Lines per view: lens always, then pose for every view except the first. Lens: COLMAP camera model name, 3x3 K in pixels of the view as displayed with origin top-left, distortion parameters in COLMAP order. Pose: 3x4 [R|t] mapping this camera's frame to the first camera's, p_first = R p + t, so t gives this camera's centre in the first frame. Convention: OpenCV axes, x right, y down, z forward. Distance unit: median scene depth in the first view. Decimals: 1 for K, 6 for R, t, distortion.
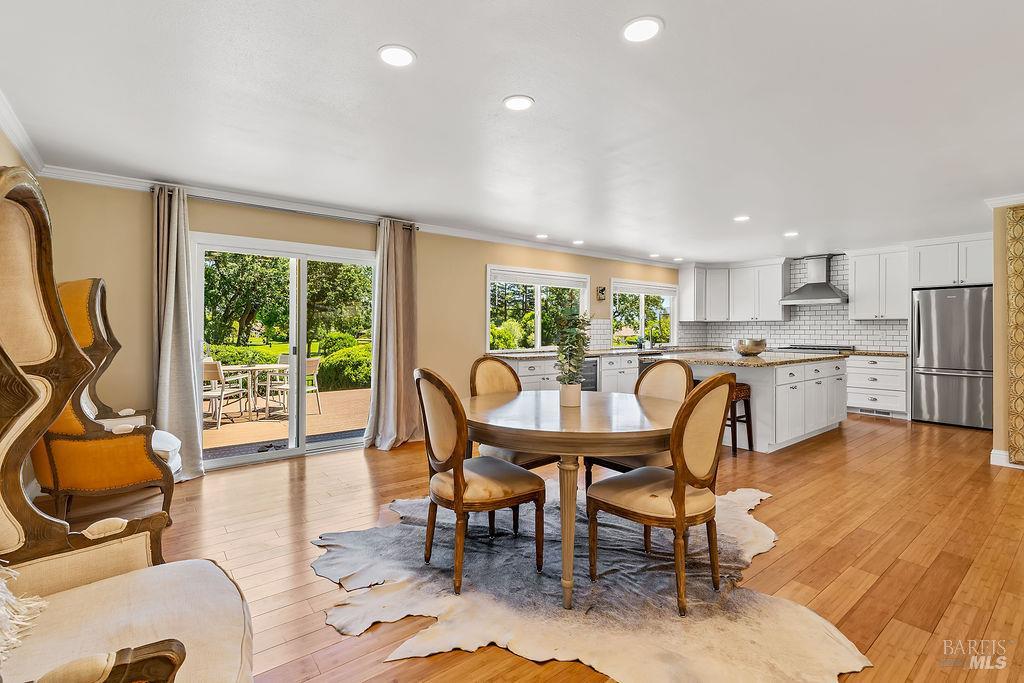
lens RADIAL K [[465.5, 0, 506.3], [0, 465.5, 332.1], [0, 0, 1]] dist [-0.001869, 0.003294]
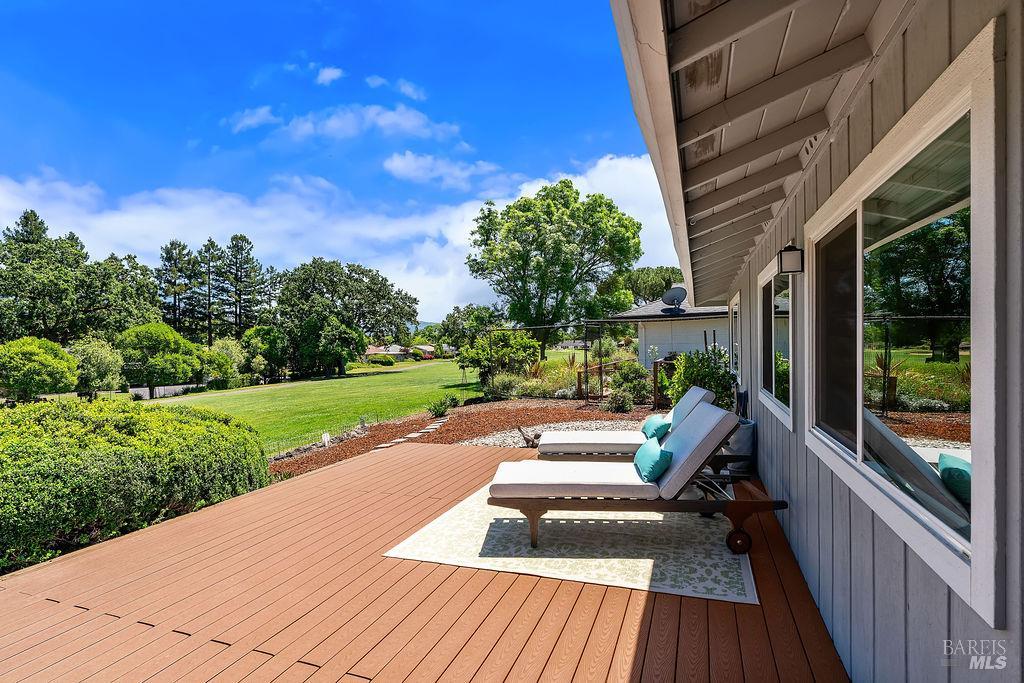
lens RADIAL K [[502.5, 0, 507.6], [0, 502.5, 350.3], [0, 0, 1]] dist [-0.009467, 0.003749]
pose [[0.853492, -0.021501, 0.520662, -0.016956], [0.019805, 0.999765, 0.008822, -0.003226], [-0.520729, 0.002782, 0.853717, 0.058801]]
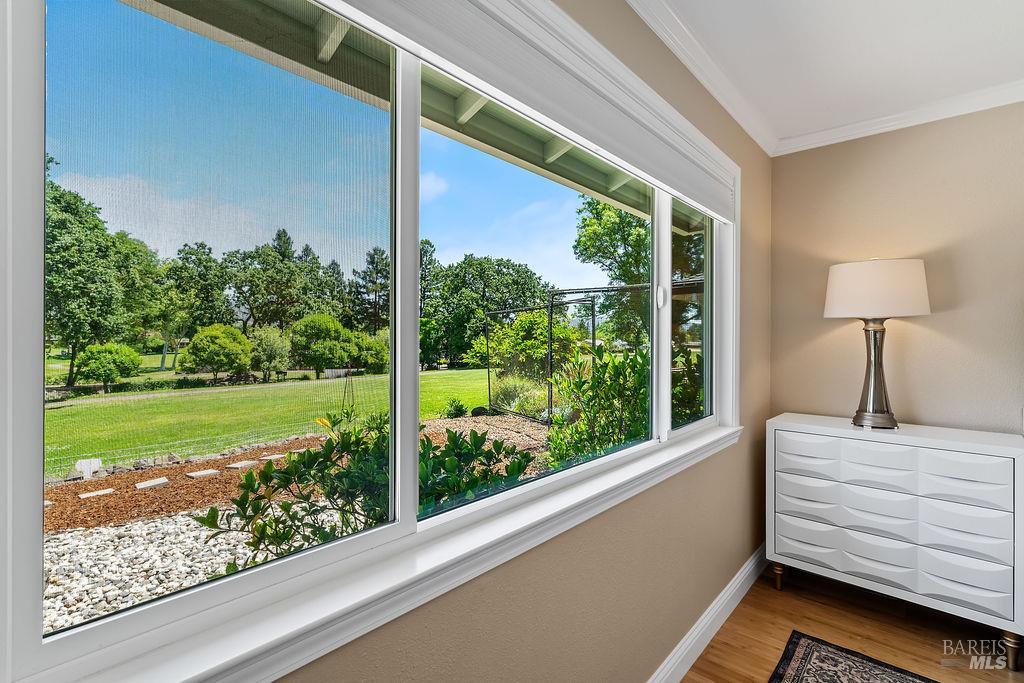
lens RADIAL K [[465.5, 0, 504.9], [0, 465.5, 349.6], [0, 0, 1]] dist [-0.001869, 0.003294]
pose [[0.984247, 0.002653, 0.176777, 0.047913], [-0.005986, 0.999814, 0.018323, -0.003001], [-0.176696, -0.019092, 0.984080, 0.099972]]
